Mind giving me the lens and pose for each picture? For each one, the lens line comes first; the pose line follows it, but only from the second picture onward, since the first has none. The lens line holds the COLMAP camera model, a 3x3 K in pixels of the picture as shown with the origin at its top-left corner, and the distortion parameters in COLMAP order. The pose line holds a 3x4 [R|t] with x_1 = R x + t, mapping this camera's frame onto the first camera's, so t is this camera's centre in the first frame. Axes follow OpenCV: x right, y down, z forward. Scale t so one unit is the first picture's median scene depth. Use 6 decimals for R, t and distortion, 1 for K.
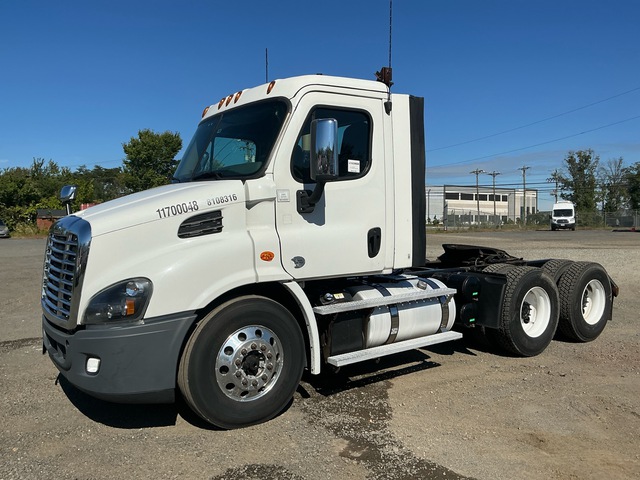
lens RADIAL K [[533.5, 0, 325.7], [0, 533.5, 242.1], [0, 0, 1]] dist [-0.006758, -0.012742]
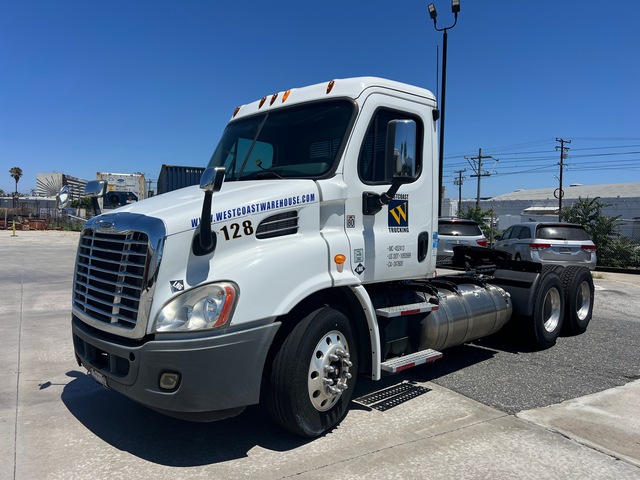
lens RADIAL K [[533.5, 0, 318.4], [0, 533.5, 253.8], [0, 0, 1]] dist [-0.006758, -0.012742]
pose [[0.973846, -0.005614, 0.227141, -0.364524], [0.010402, 0.999748, -0.019890, 0.035745], [-0.226972, 0.021733, 0.973659, 0.066021]]
